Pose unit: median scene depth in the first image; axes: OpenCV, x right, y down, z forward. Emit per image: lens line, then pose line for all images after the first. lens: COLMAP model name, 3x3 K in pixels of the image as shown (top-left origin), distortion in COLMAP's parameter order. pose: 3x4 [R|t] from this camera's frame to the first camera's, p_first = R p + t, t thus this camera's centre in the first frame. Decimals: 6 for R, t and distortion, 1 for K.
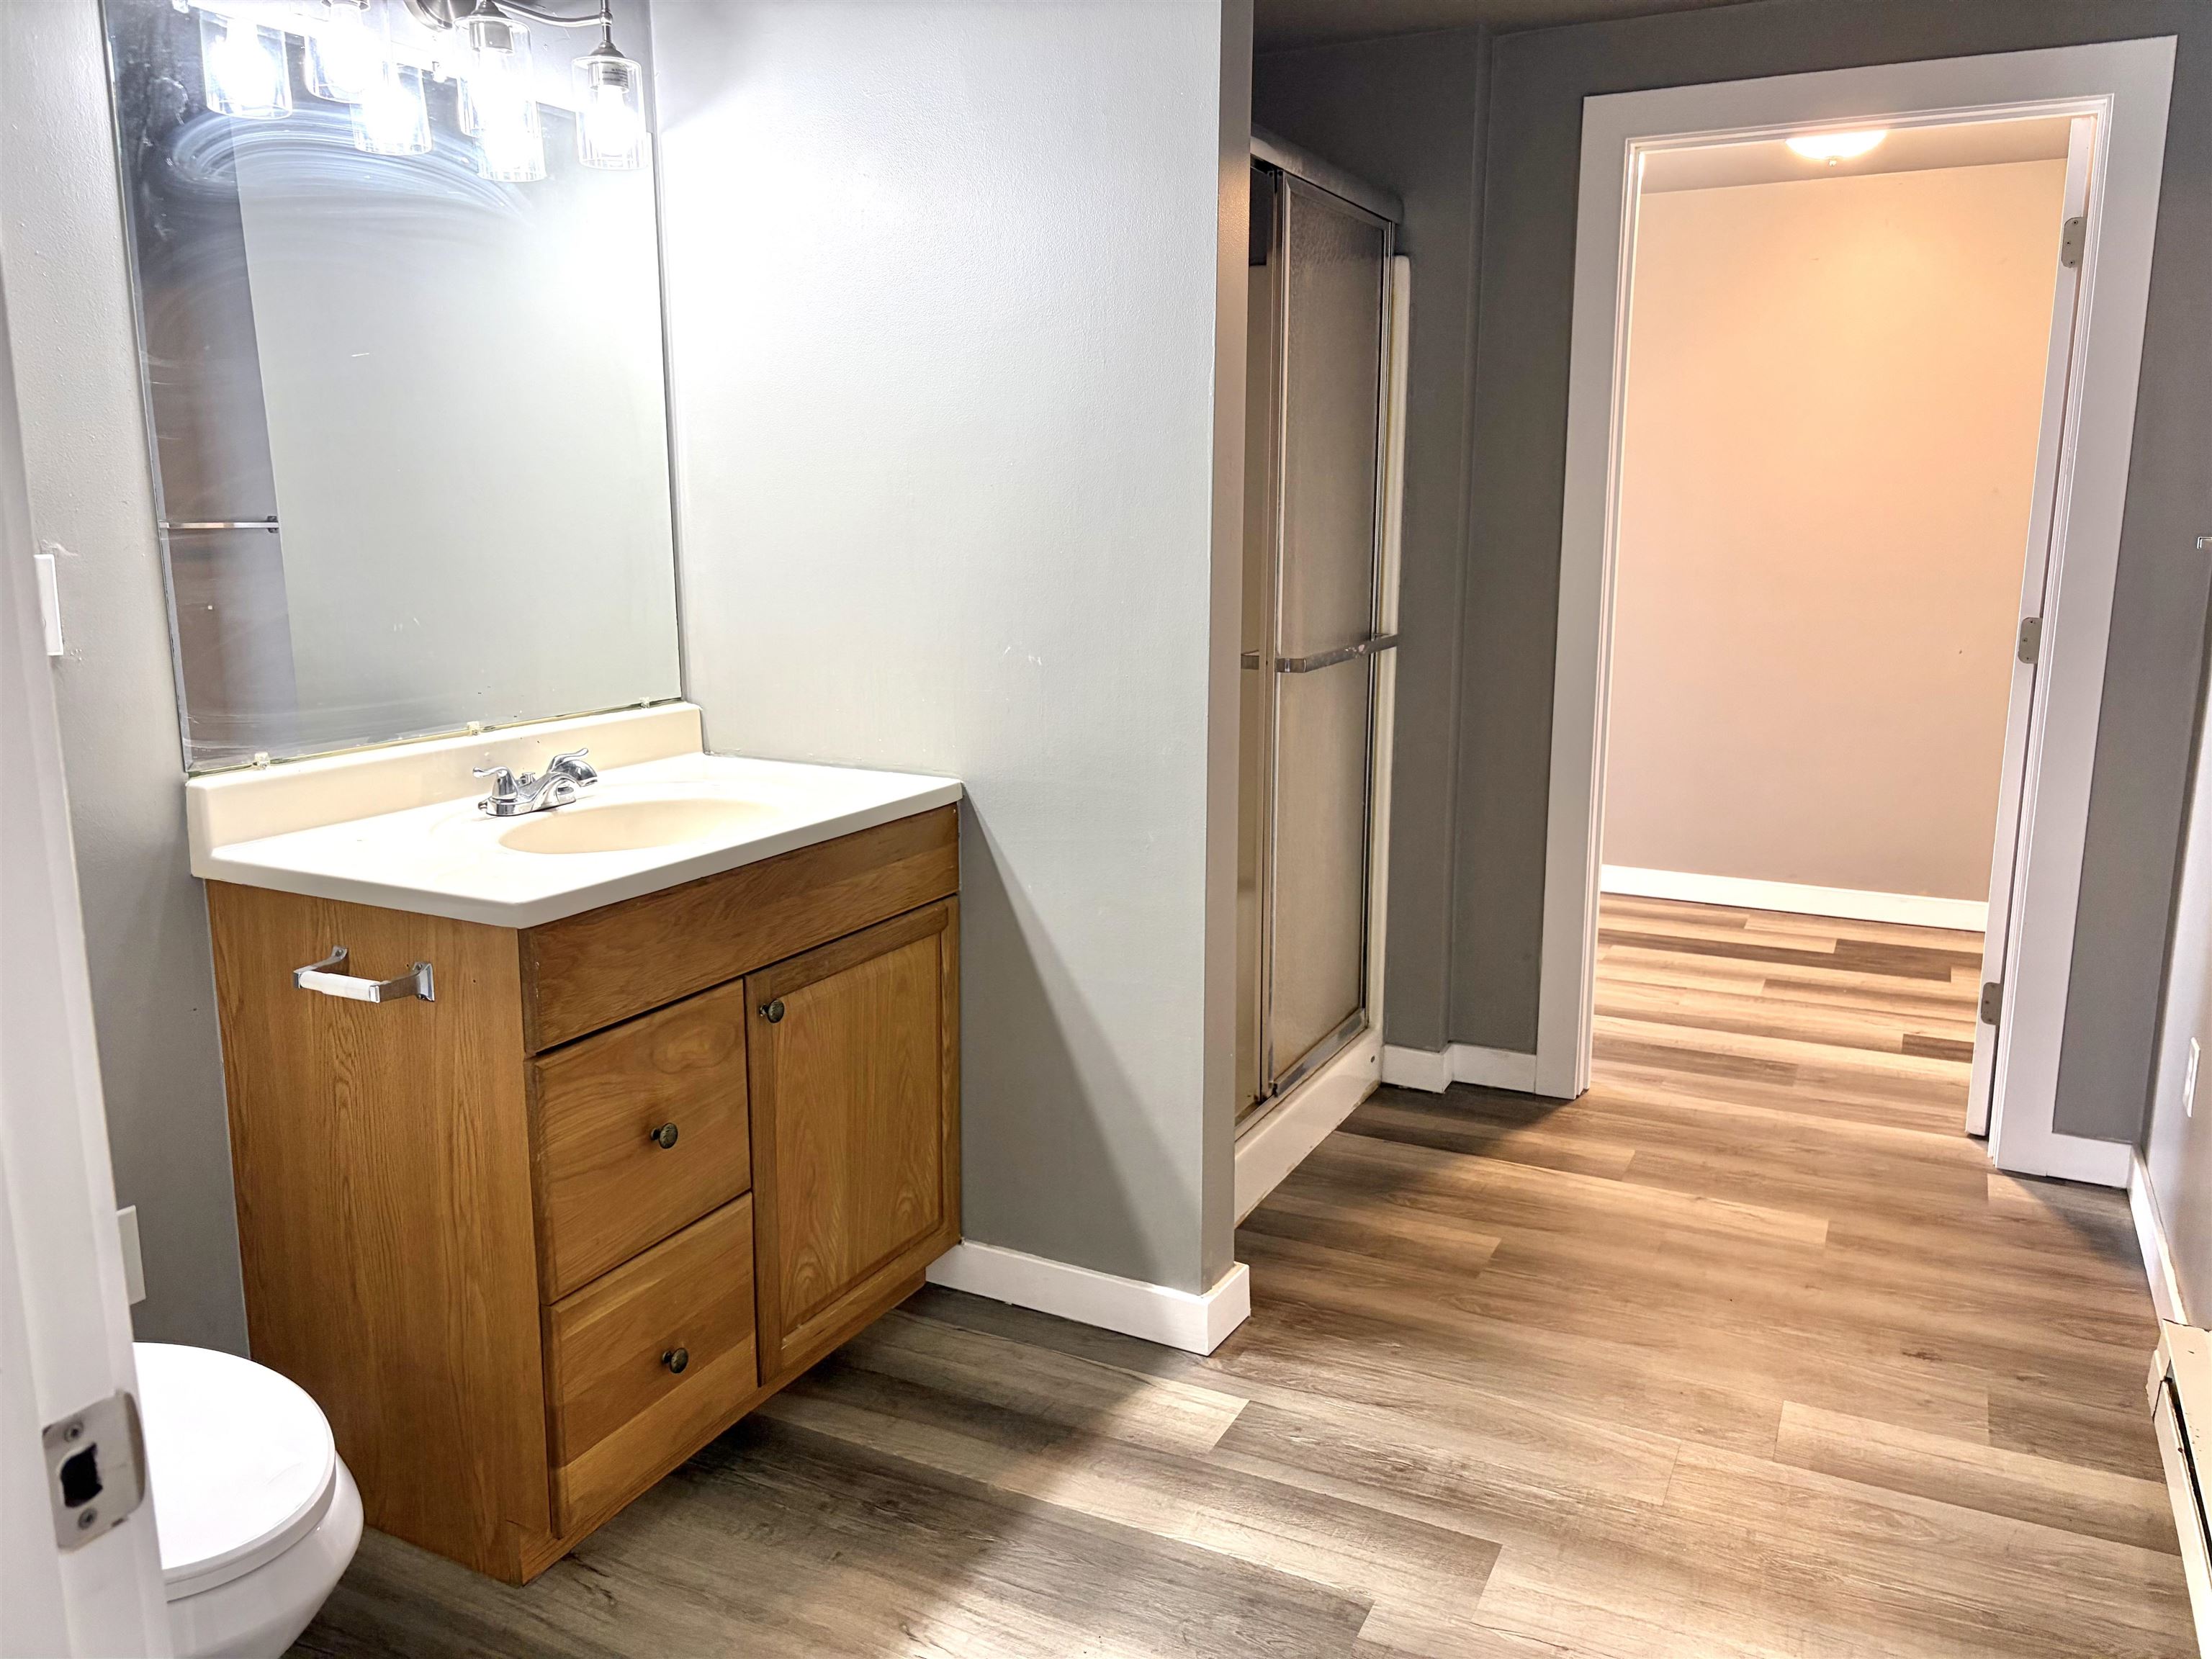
lens RADIAL K [[1669.7, 0, 1090.3], [0, 1669.7, 826.5], [0, 0, 1]] dist [0.047935, -0.054351]
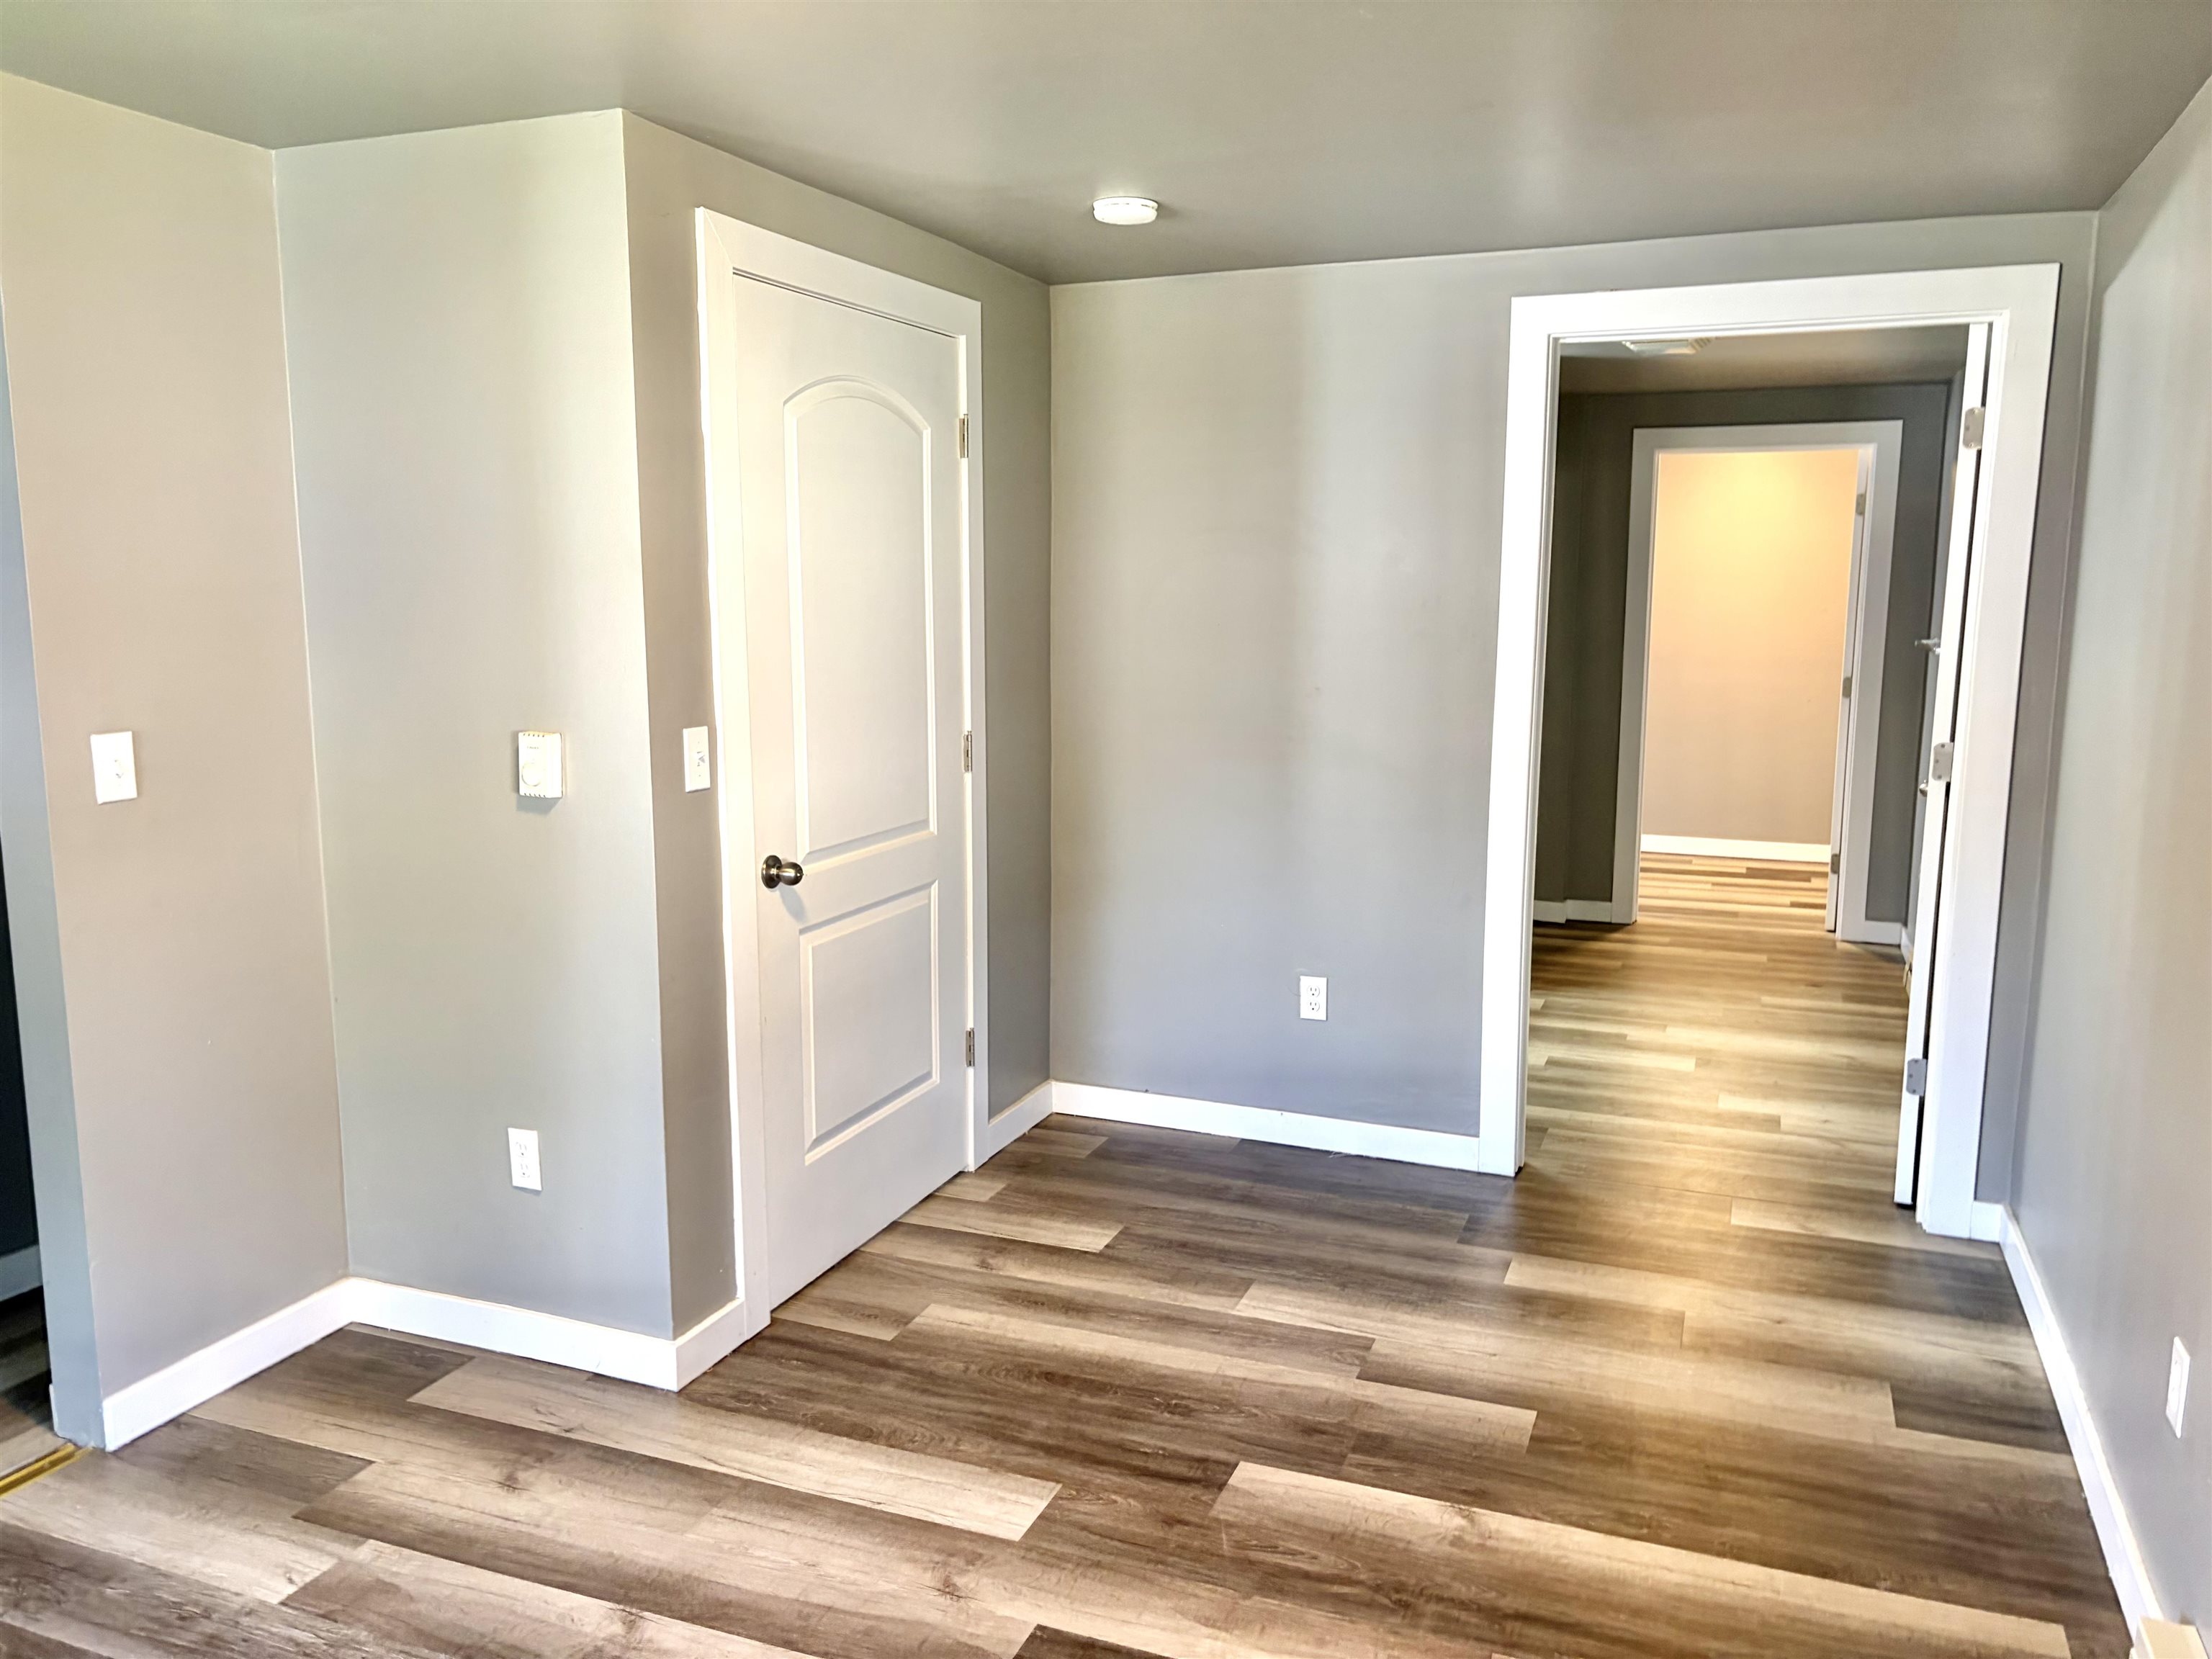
lens RADIAL K [[1669.7, 0, 1101.2], [0, 1669.7, 834.9], [0, 0, 1]] dist [0.047935, -0.054351]
pose [[0.995725, -0.013166, 0.091423, -0.582946], [0.016695, 0.999140, -0.037946, 0.141801], [-0.090844, 0.039310, 0.995089, -1.030002]]
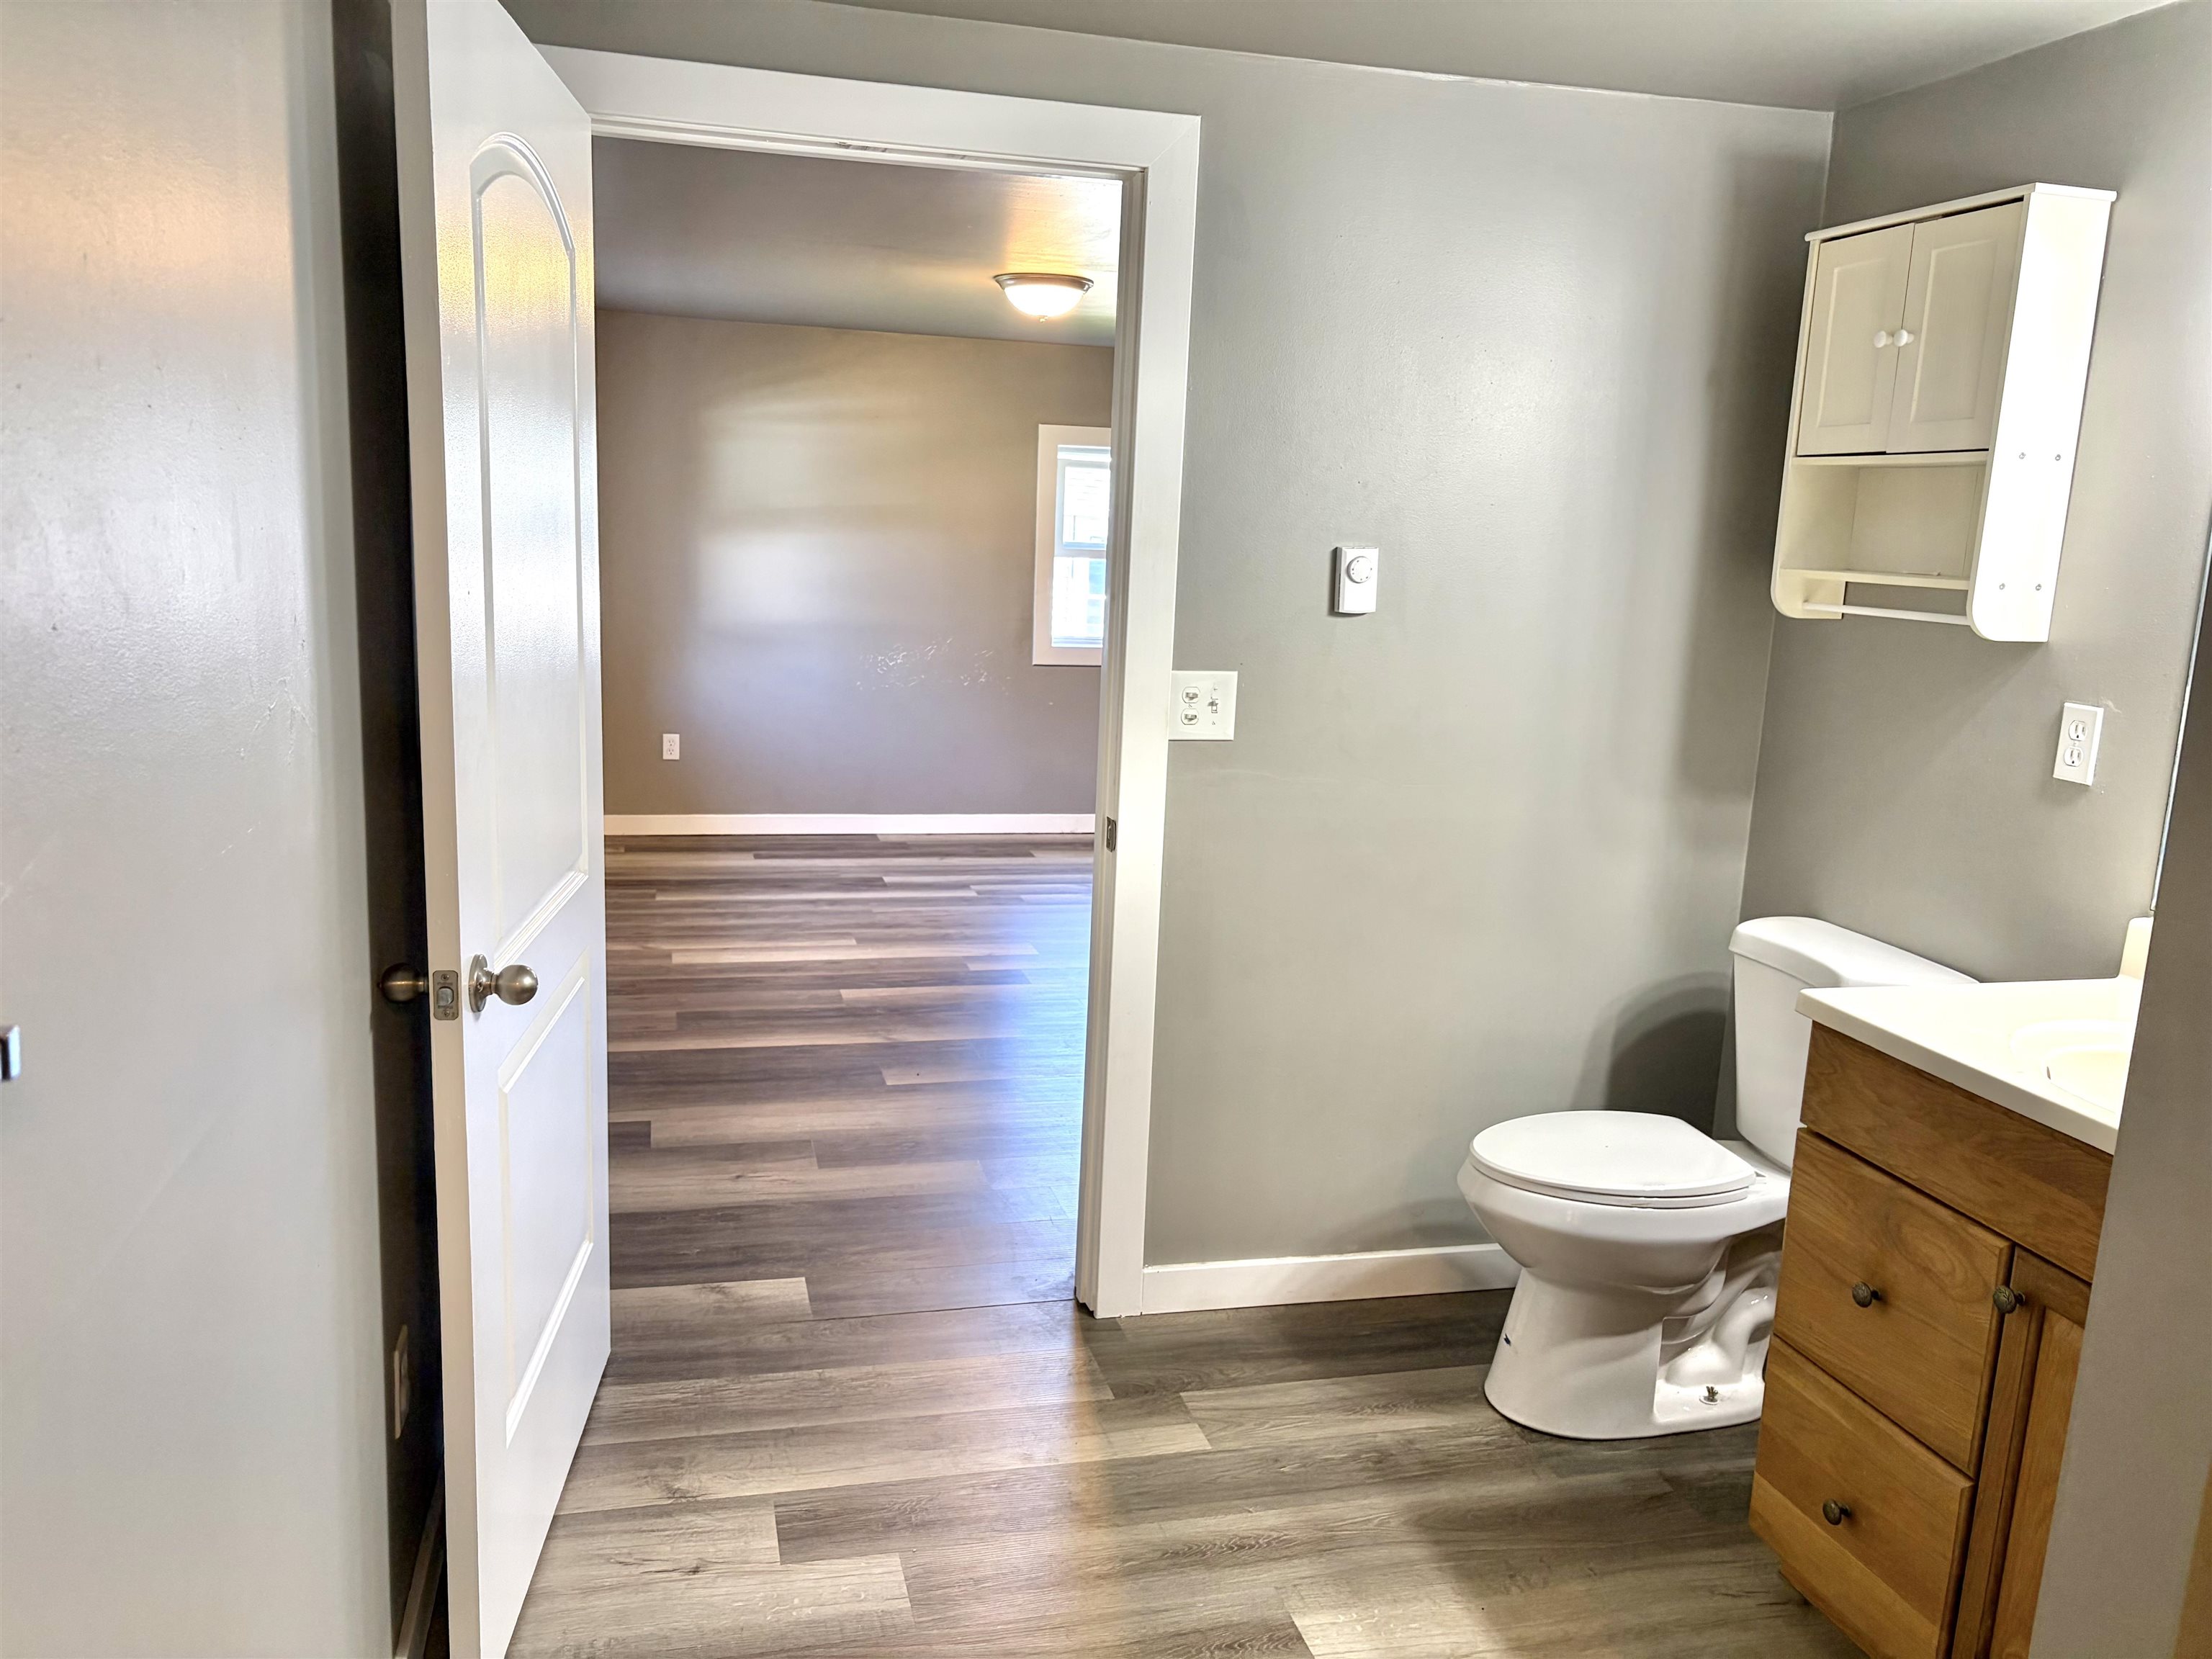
lens RADIAL K [[1669.7, 0, 1103.2], [0, 1669.7, 832.6], [0, 0, 1]] dist [0.047935, -0.054351]
pose [[-0.744532, 0.090288, -0.661453, 0.597476], [-0.172721, 0.931024, 0.321499, -0.262058], [0.644856, 0.353613, -0.677583, 1.044932]]
